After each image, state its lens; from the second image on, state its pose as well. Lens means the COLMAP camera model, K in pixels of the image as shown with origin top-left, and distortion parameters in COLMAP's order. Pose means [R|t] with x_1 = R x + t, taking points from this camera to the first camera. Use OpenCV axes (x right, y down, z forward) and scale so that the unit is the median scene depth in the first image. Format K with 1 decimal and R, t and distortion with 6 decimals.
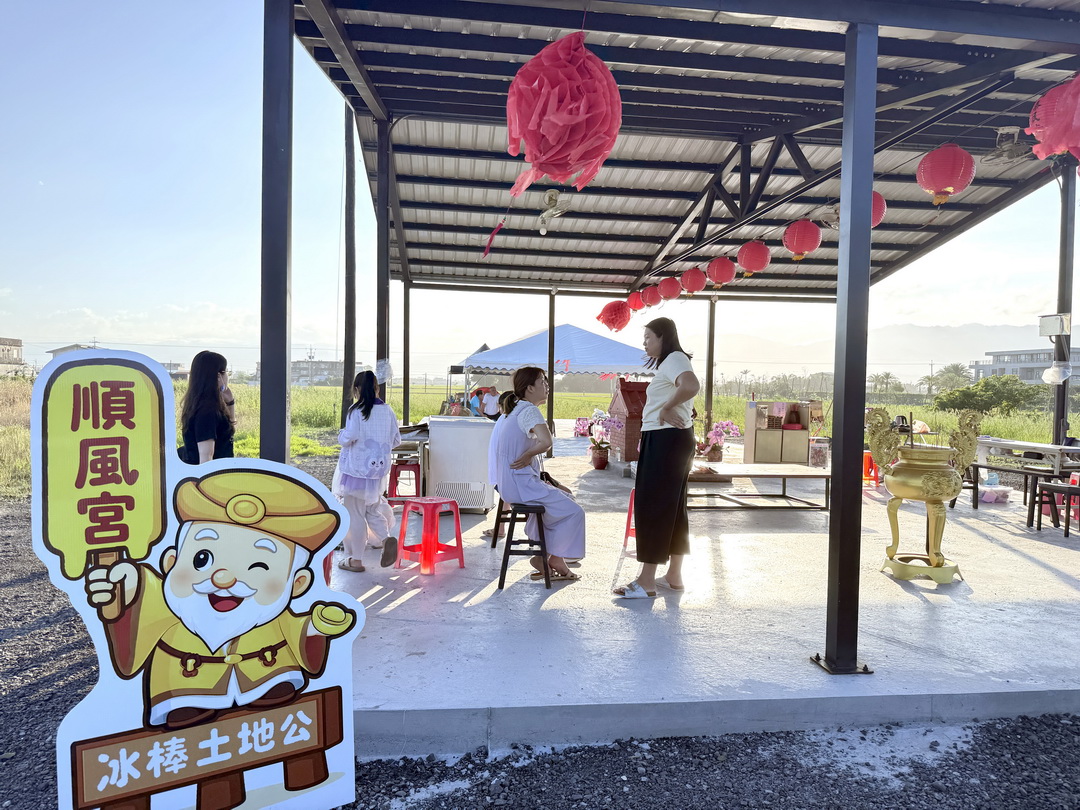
lens RADIAL K [[773.2, 0, 539.1], [0, 773.2, 415.4], [0, 0, 1]] dist [0.034867, -0.040176]
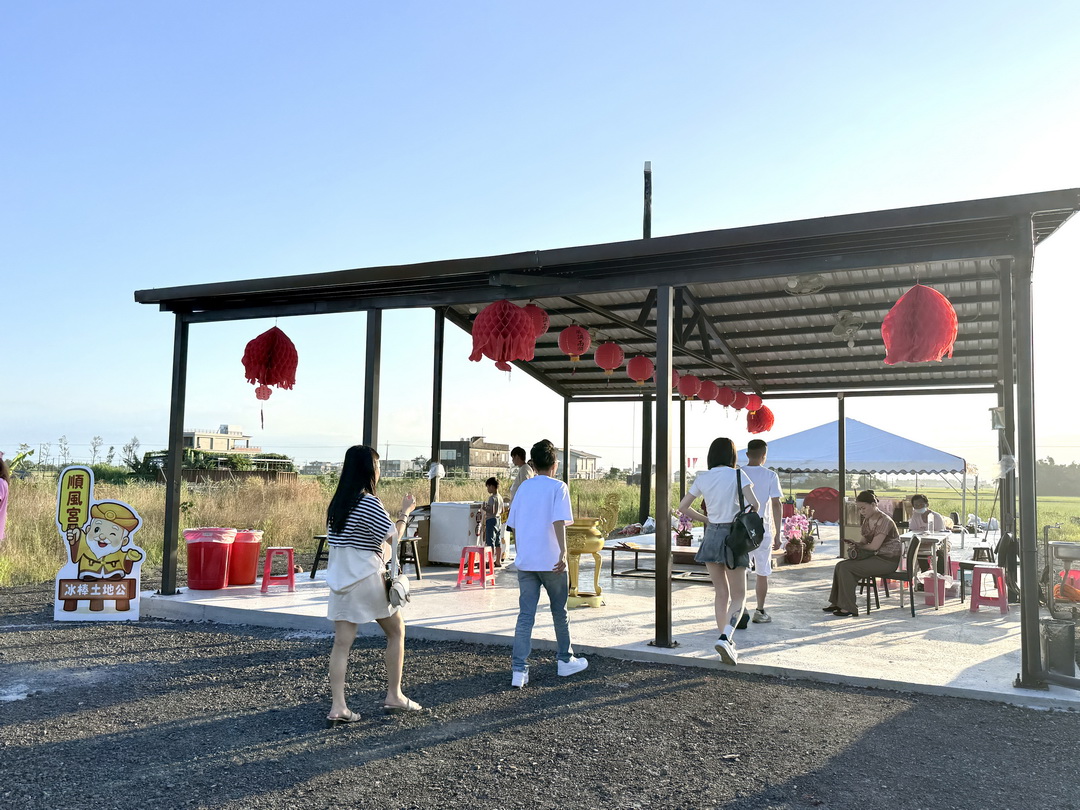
lens RADIAL K [[957.6, 0, 548.9], [0, 957.6, 395.7], [0, 0, 1]] dist [0.015300, -0.020421]
pose [[0.826871, -0.053743, -0.559818, 3.202141], [-0.022509, 0.991463, -0.128428, 0.095695], [0.561941, 0.118794, 0.818602, -1.211243]]
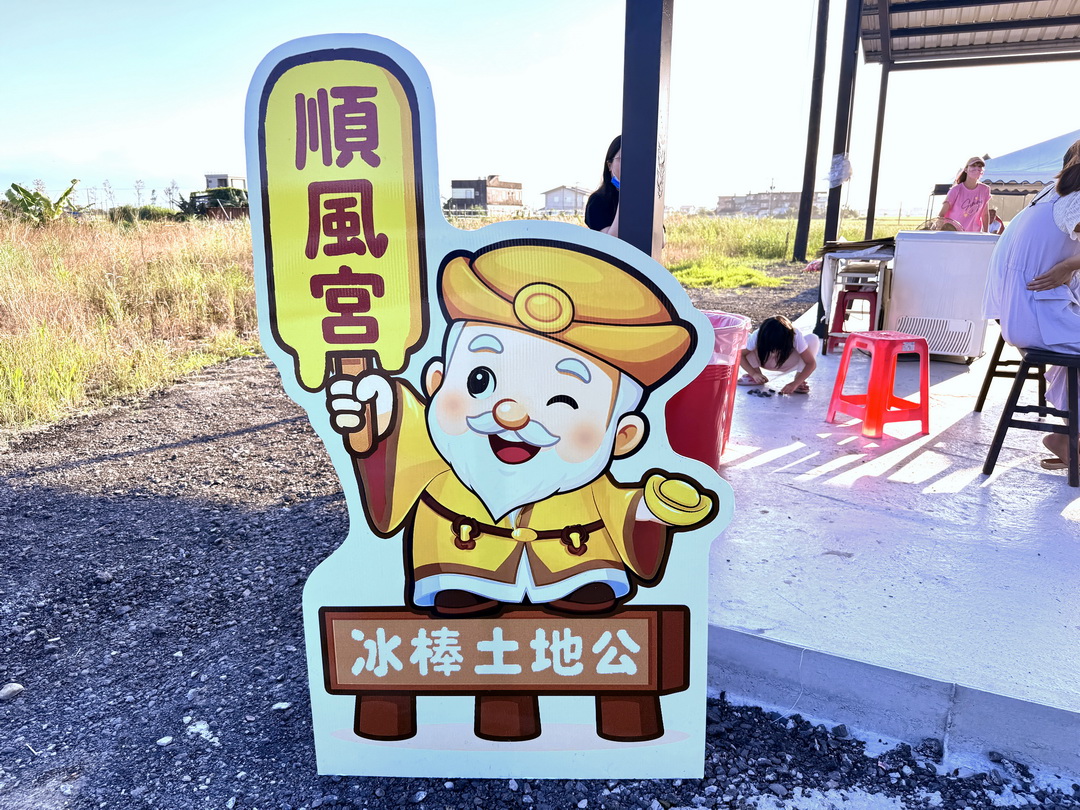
lens RADIAL K [[773.2, 0, 533.7], [0, 773.2, 400.1], [0, 0, 1]] dist [0.034867, -0.040176]
pose [[0.837650, 0.109975, -0.535022, -0.047324], [-0.009016, 0.982171, 0.187771, 0.074910], [0.546133, -0.152463, 0.823707, 0.464771]]
